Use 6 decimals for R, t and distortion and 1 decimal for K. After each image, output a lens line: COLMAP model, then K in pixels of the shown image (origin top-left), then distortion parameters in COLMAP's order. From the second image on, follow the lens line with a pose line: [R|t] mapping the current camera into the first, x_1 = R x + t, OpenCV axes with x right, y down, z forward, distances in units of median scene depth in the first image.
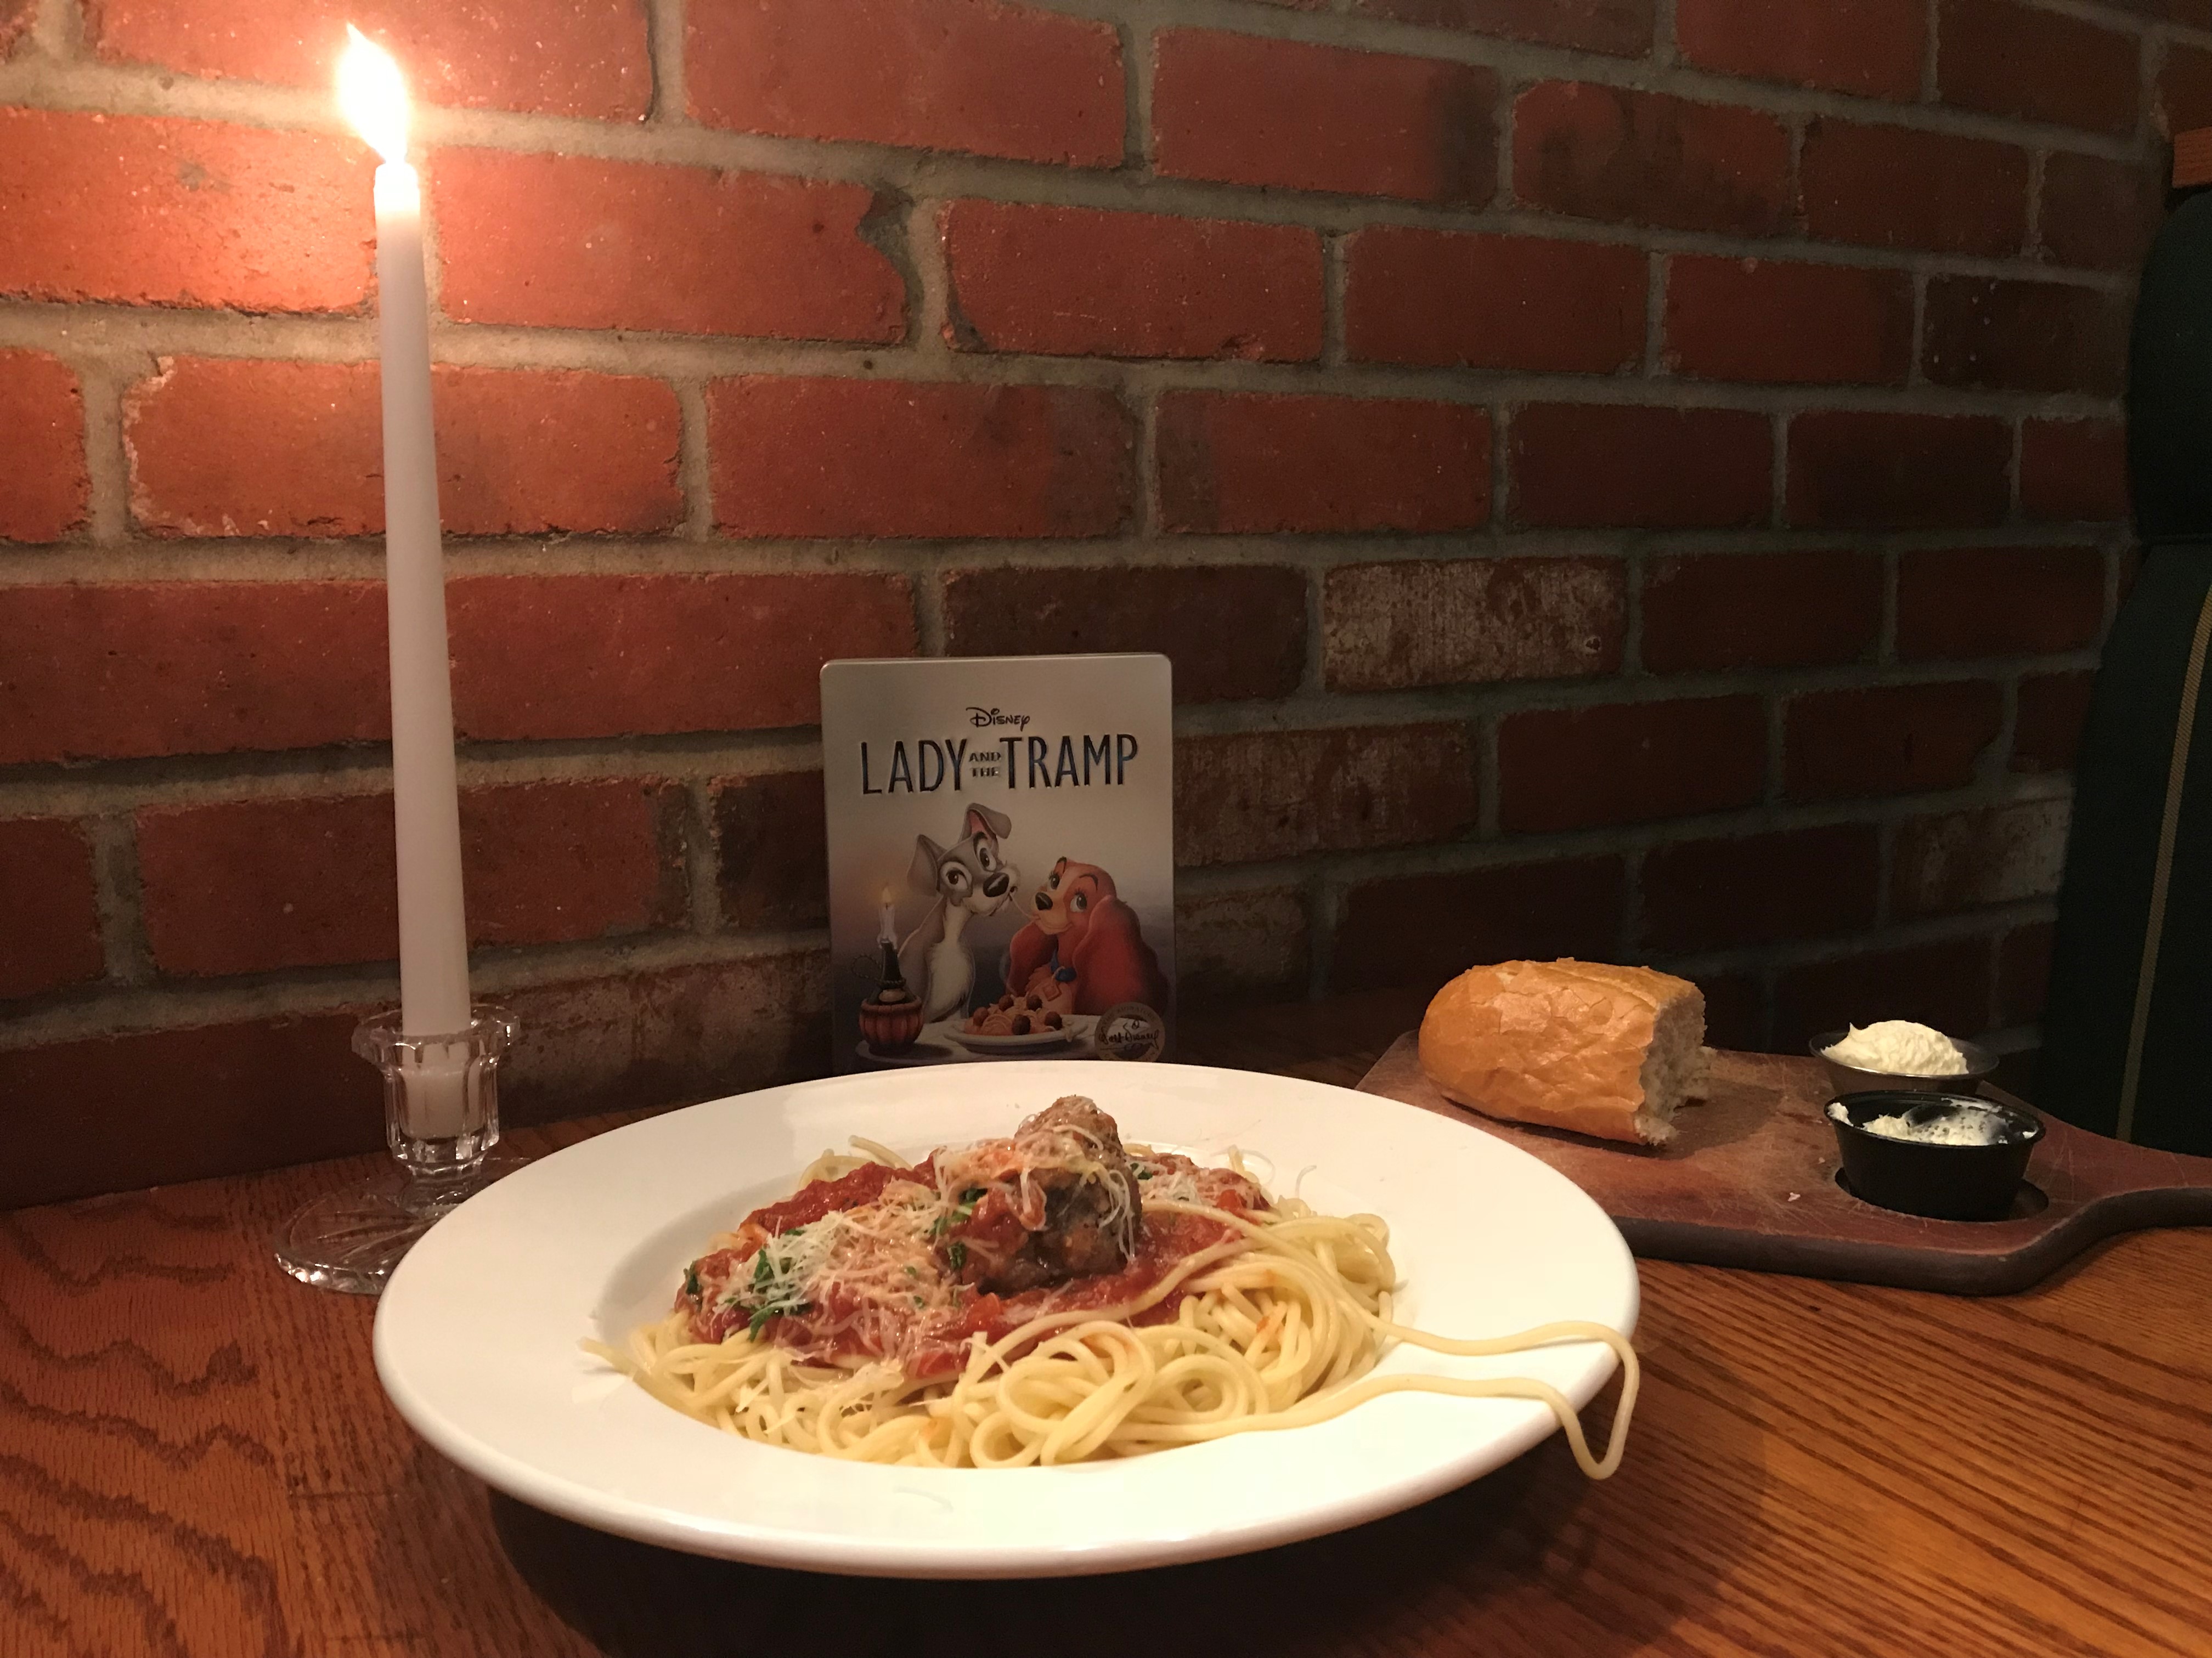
lens RADIAL K [[1776.4, 0, 1105.1], [0, 1776.4, 795.0], [0, 0, 1]] dist [0.013750, -0.004464]
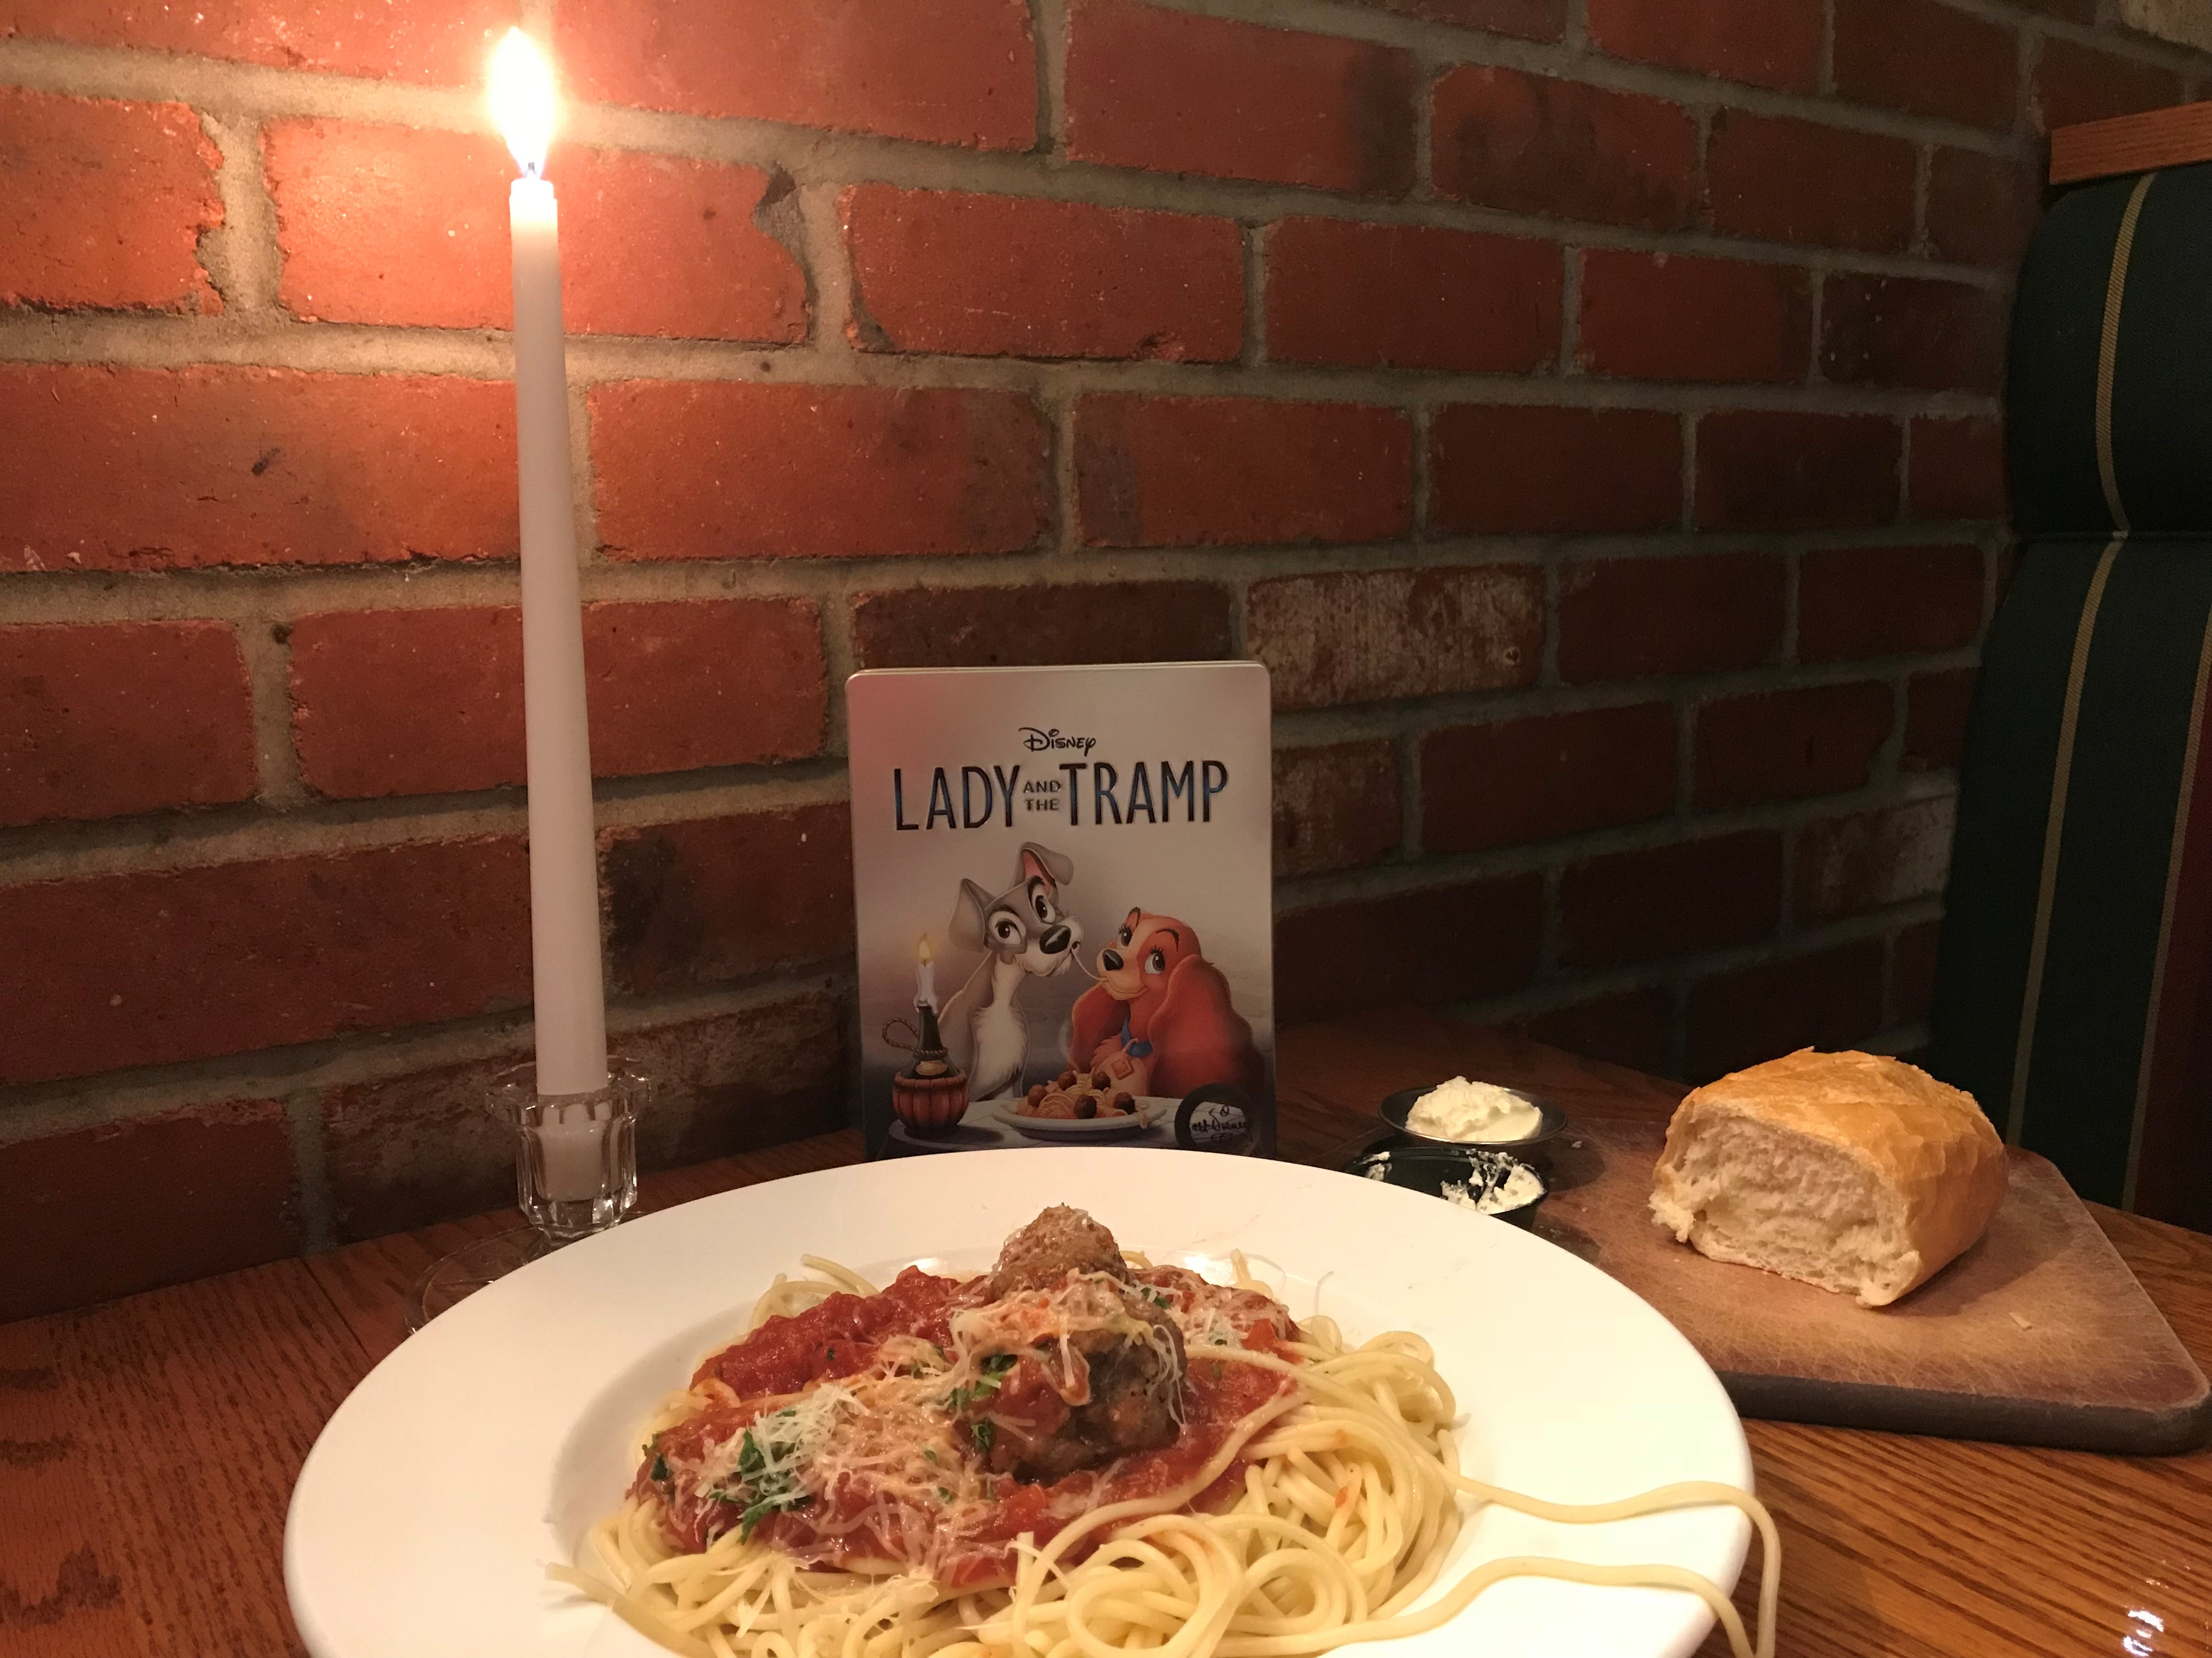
lens RADIAL K [[1789.1, 0, 1097.7], [0, 1789.1, 798.9], [0, 0, 1]] dist [0.006510, 0.005518]
pose [[0.994645, -0.020082, 0.101384, -0.063913], [0.018583, 0.999704, 0.015714, -0.035097], [-0.101669, -0.013746, 0.994723, 0.078653]]
